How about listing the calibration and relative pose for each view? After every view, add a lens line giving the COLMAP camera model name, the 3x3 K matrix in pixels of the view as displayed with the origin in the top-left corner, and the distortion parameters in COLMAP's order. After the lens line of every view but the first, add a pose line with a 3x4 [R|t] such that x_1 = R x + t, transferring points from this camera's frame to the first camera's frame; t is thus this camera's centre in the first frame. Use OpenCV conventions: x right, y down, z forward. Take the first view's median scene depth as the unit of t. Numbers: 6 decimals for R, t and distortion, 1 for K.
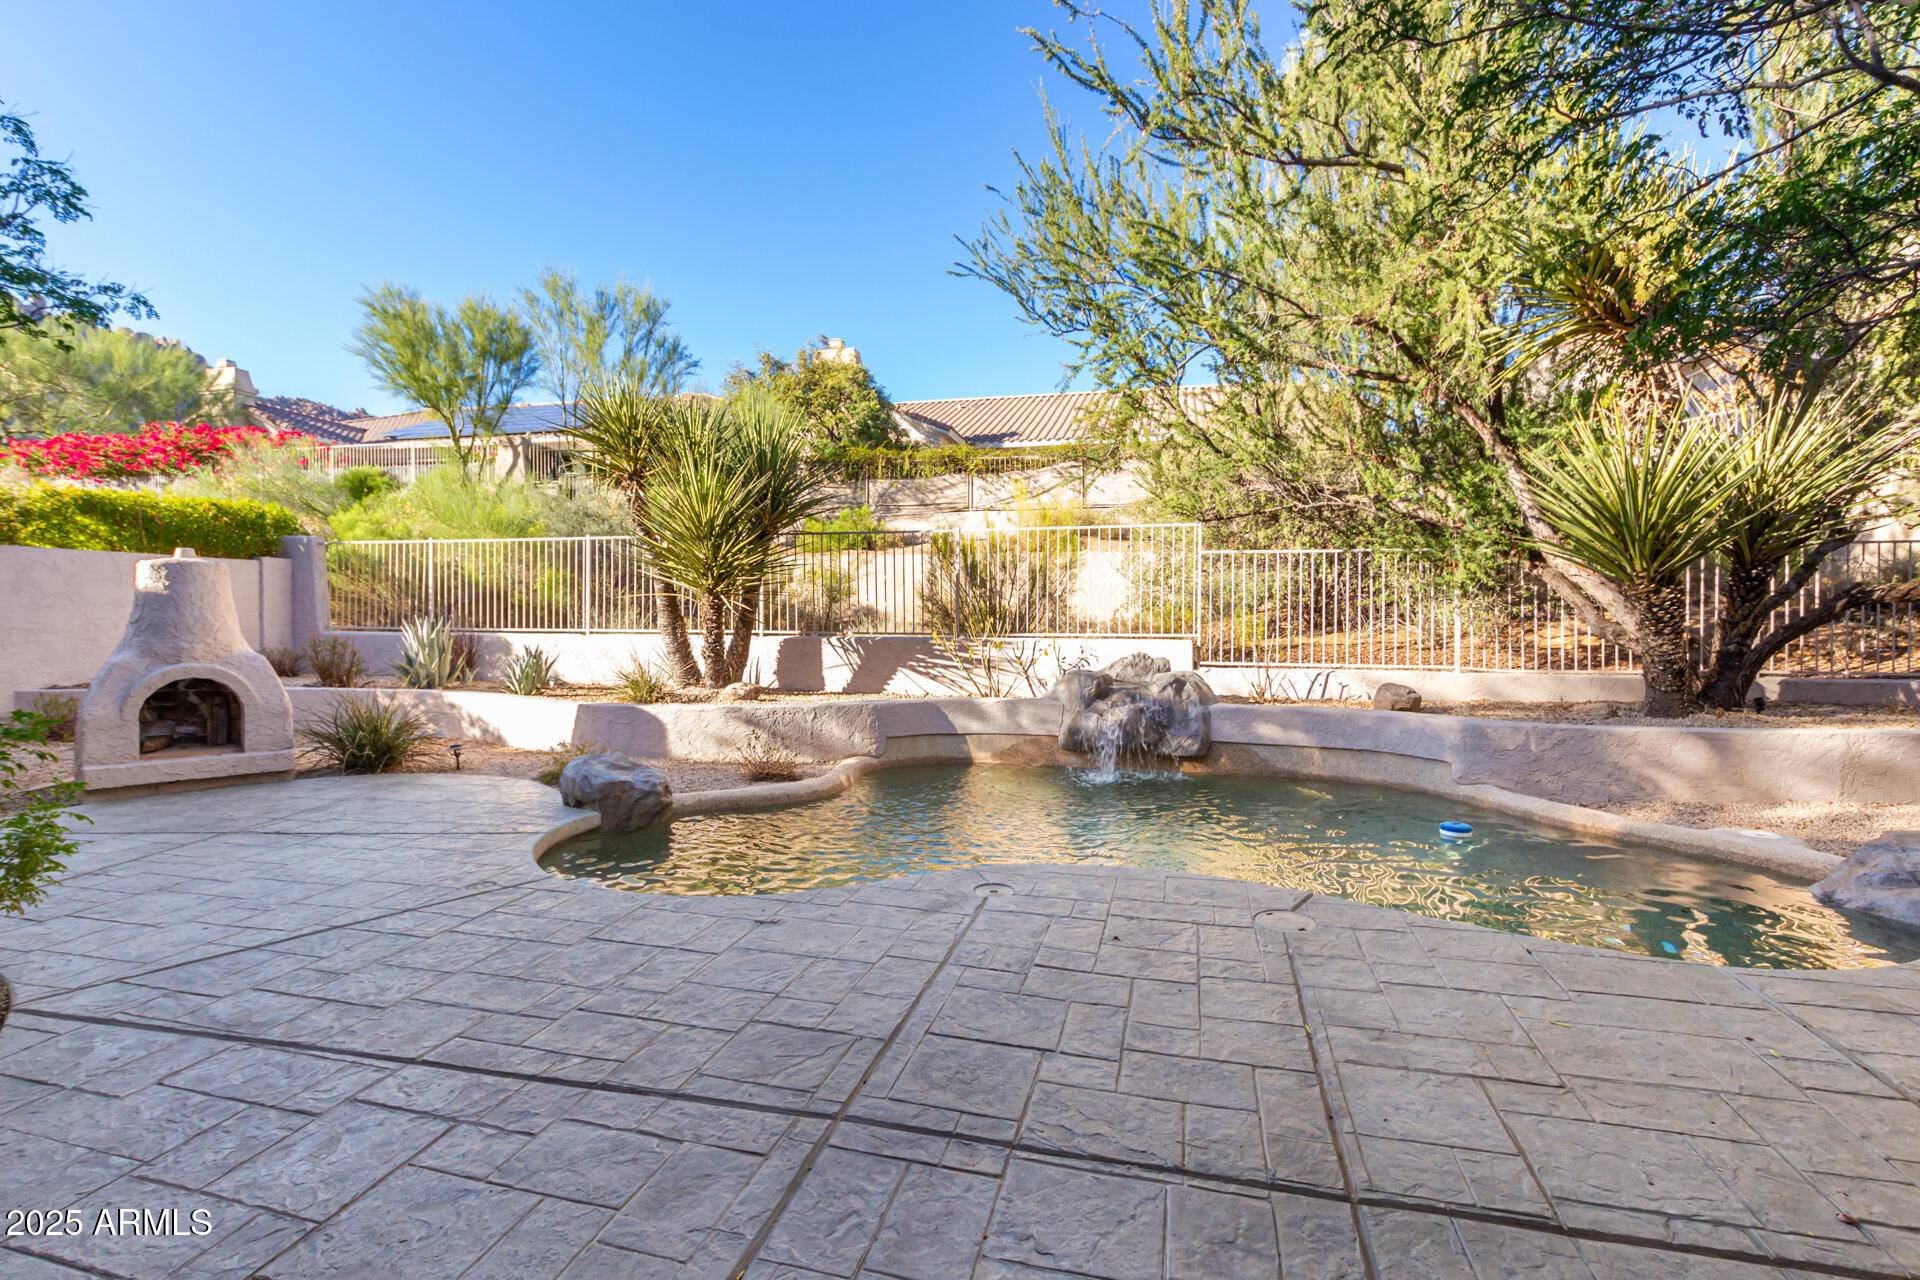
lens RADIAL K [[874.4, 0, 967.5], [0, 874.4, 627.0], [0, 0, 1]] dist [-0.001864, -0.000699]
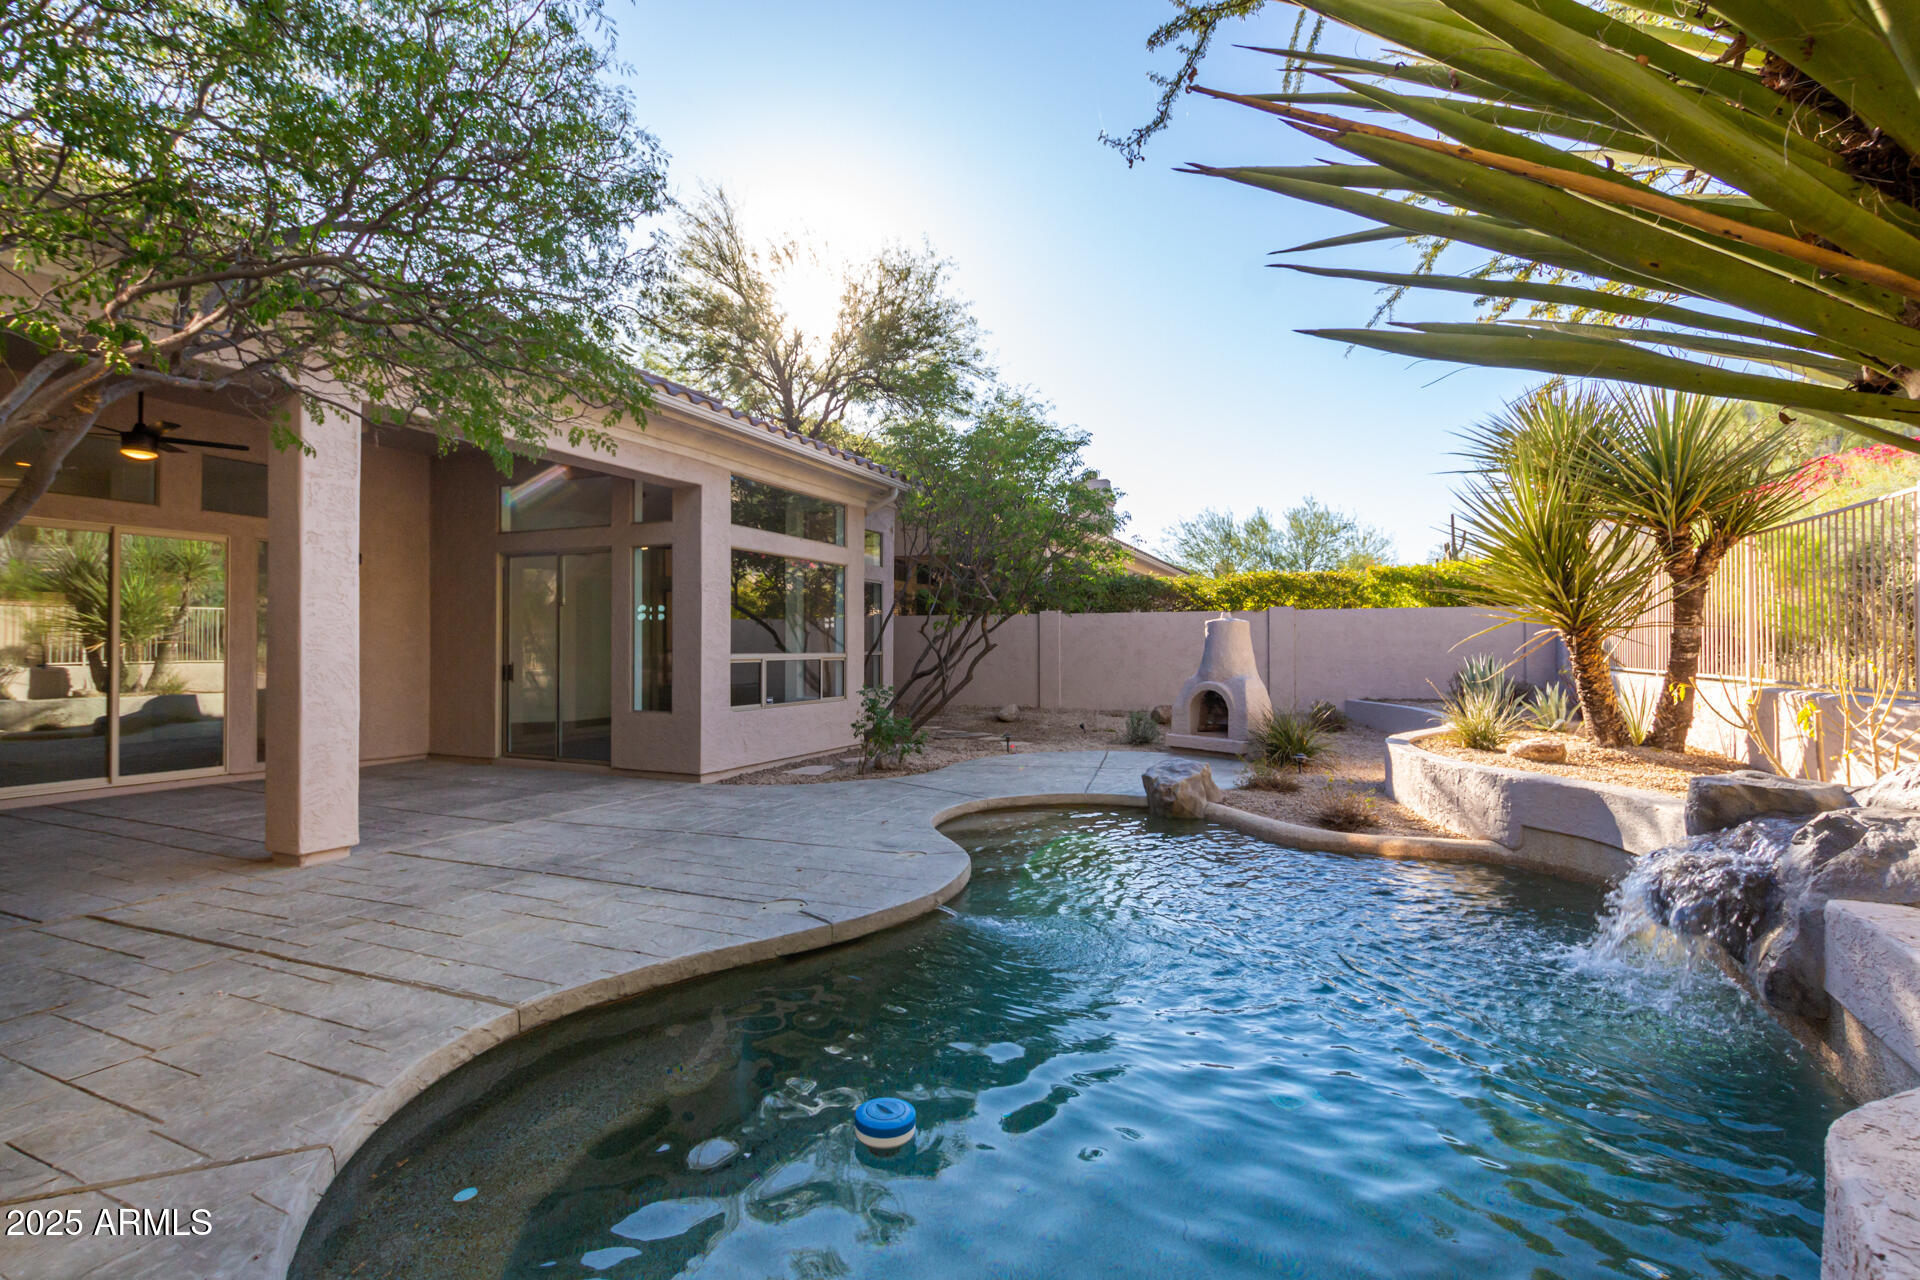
lens RADIAL K [[873.3, 0, 961.9], [0, 873.3, 646.6], [0, 0, 1]] dist [0.004888, -0.000058]
pose [[-0.181364, -0.003977, -0.983408, 0.503781], [-0.012335, 0.999922, -0.001768, -0.009905], [0.983339, 0.011810, -0.181399, 0.488881]]
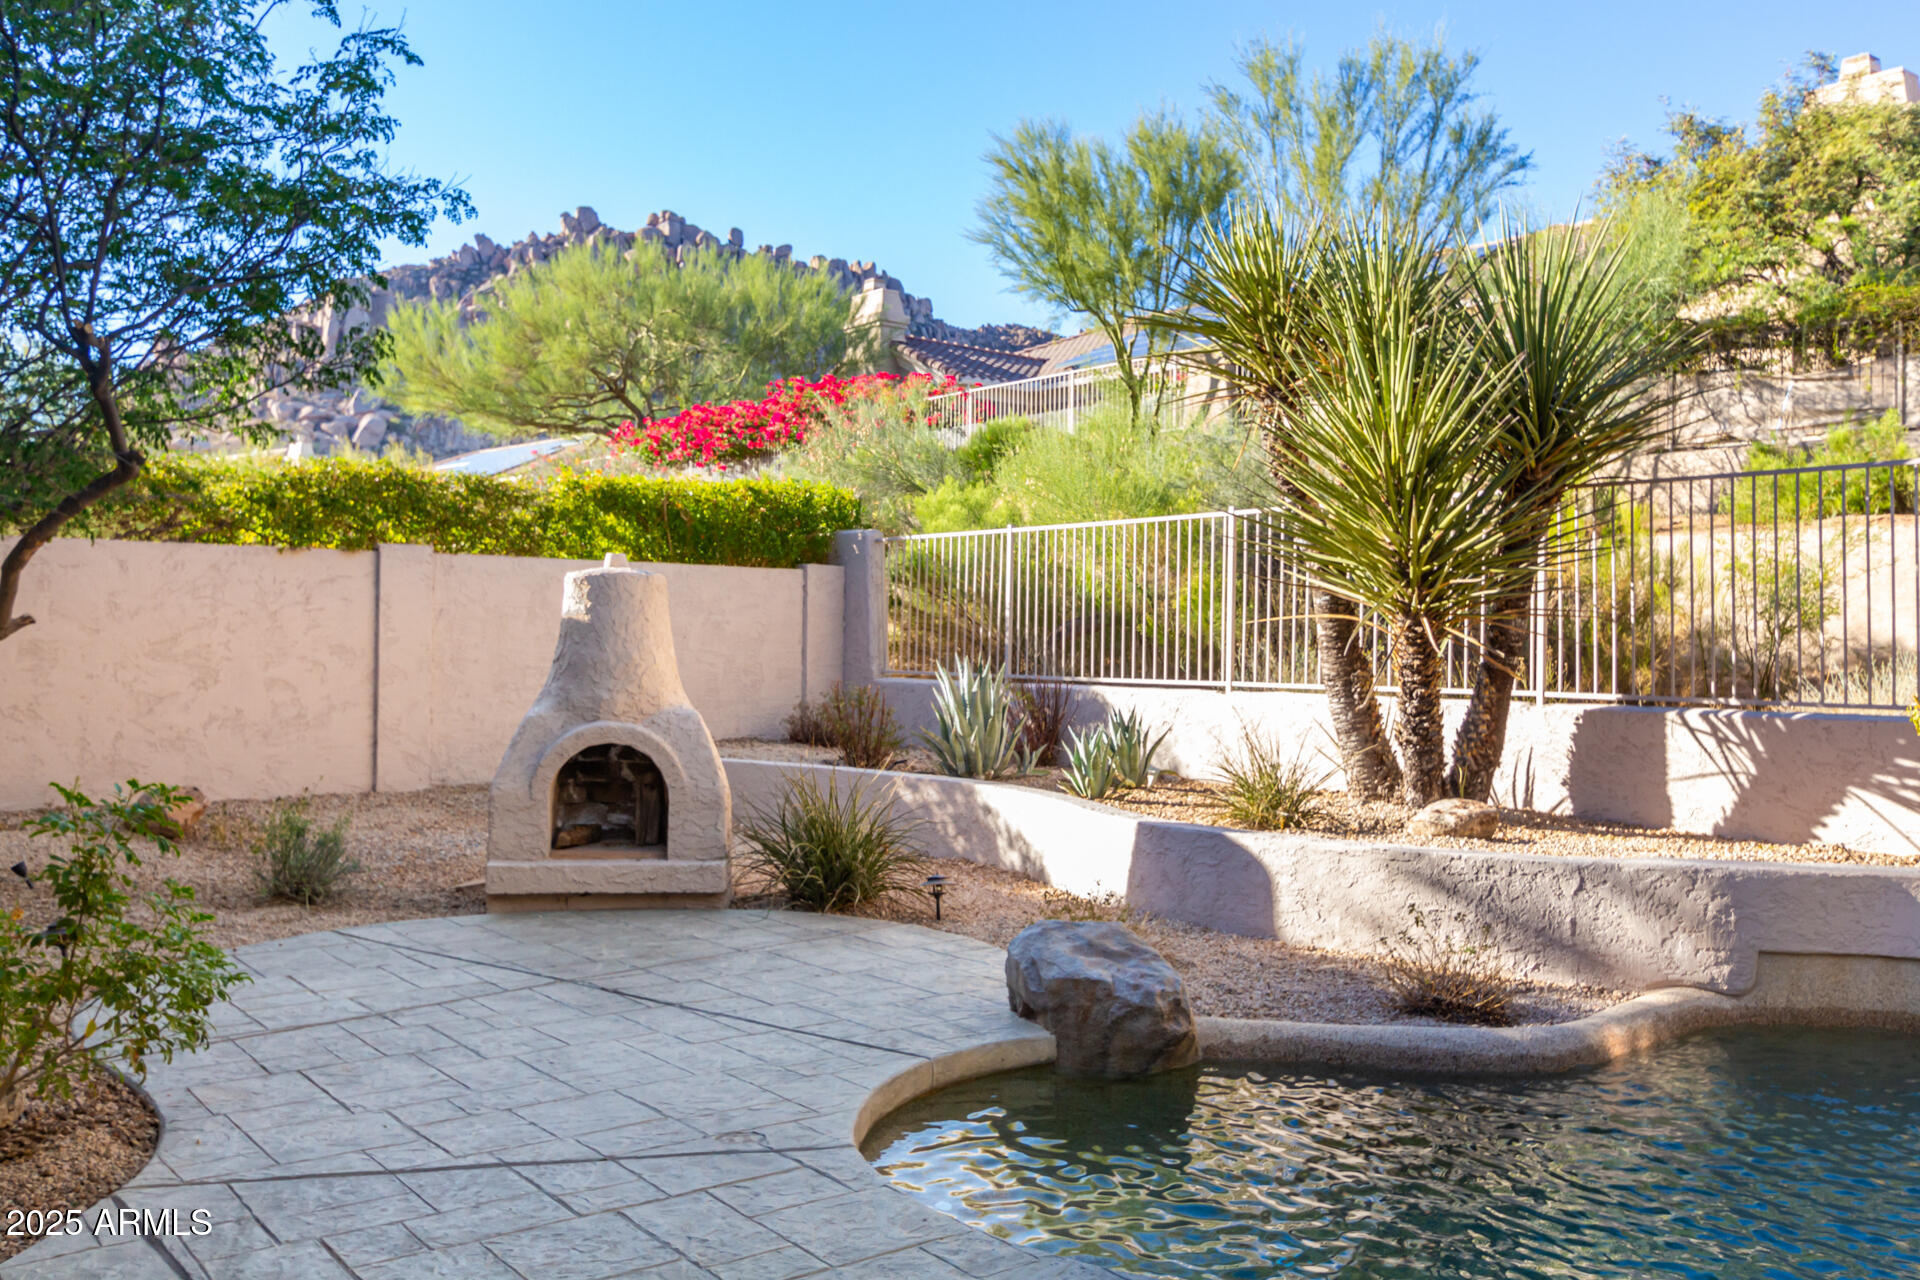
lens RADIAL K [[1671.9, 0, 956.6], [0, 1671.9, 626.8], [0, 0, 1]] dist [-0.006905, 0.000144]
pose [[0.775764, -0.002600, -0.631018, 0.083670], [-0.017637, 0.999512, -0.025801, -0.002061], [0.630776, 0.031145, 0.775339, 0.092538]]
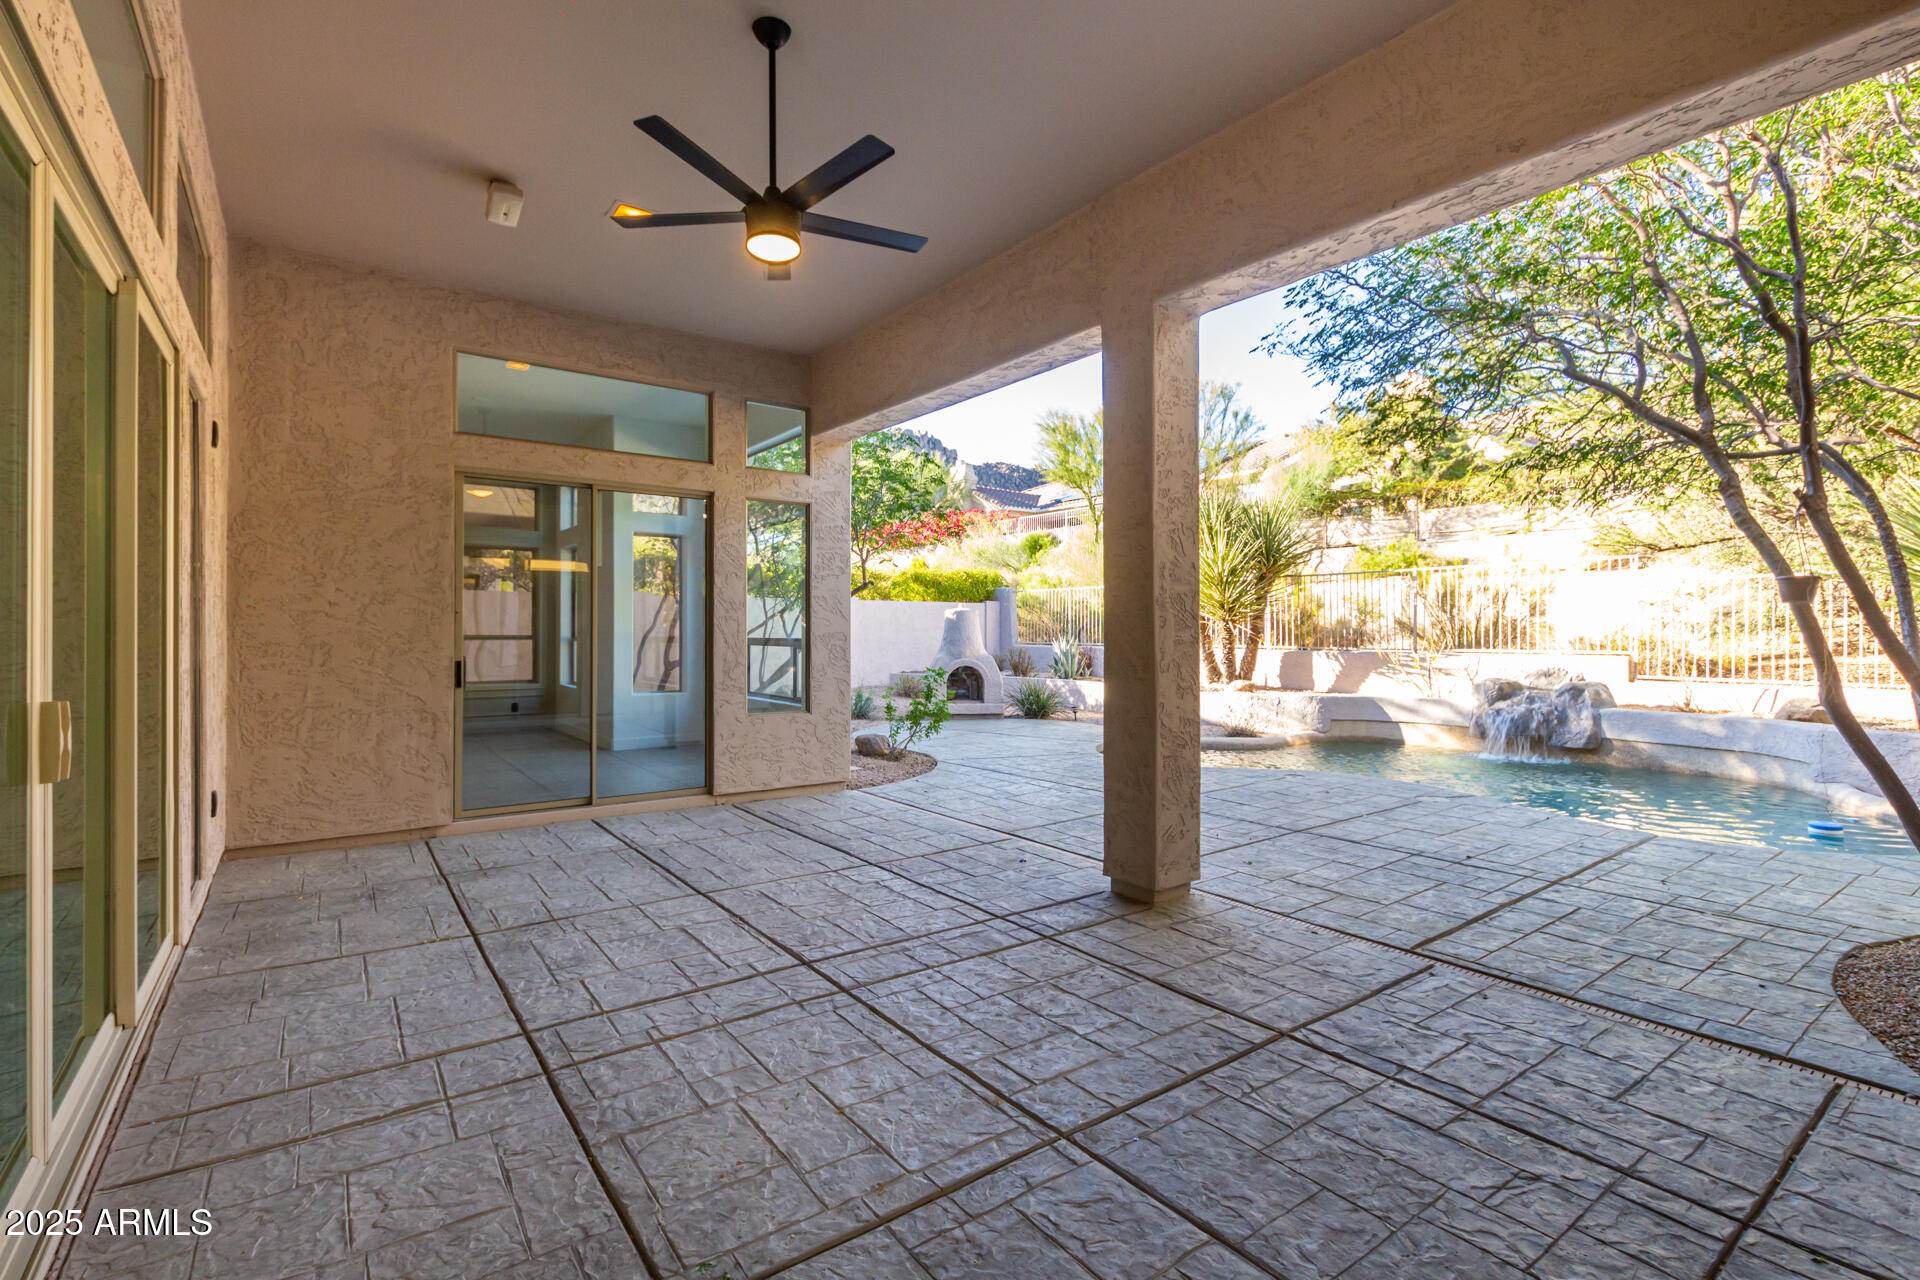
lens RADIAL K [[874.4, 0, 967.5], [0, 874.4, 627.0], [0, 0, 1]] dist [-0.001864, -0.000699]
pose [[0.773708, -0.006022, -0.633514, 0.260227], [-0.006716, 0.999821, -0.017706, 0.001552], [0.633507, 0.017953, 0.773529, -0.363558]]
